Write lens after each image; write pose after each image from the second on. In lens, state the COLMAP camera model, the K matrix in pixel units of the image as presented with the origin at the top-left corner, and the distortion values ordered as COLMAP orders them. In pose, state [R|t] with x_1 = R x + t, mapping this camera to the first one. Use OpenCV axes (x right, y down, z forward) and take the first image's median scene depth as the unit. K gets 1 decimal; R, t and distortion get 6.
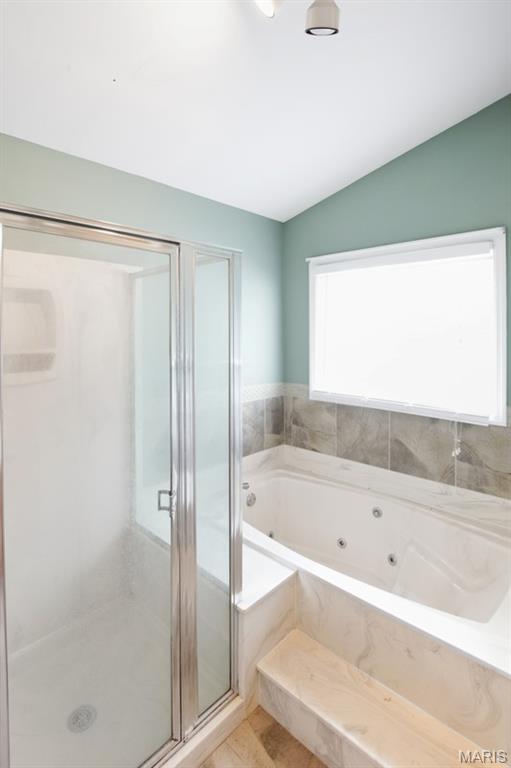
lens RADIAL K [[375.0, 0, 254.5], [0, 375.0, 339.0], [0, 0, 1]] dist [-0.009386, -0.000992]
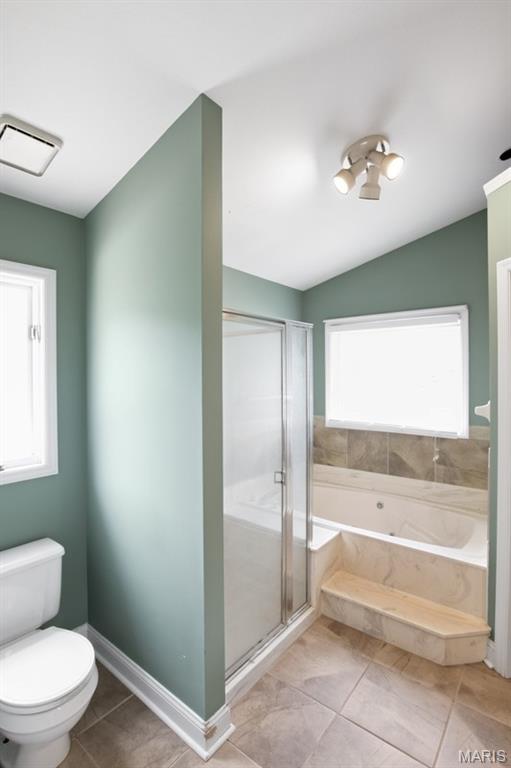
lens RADIAL K [[370.0, 0, 255.5], [0, 370.0, 384.0], [0, 0, 1]] dist [-0.001075, -0.001161]
pose [[0.996239, -0.004351, 0.086534, -0.285092], [0.003954, 0.999981, 0.004755, 0.003835], [-0.086553, -0.004395, 0.996238, -0.376150]]
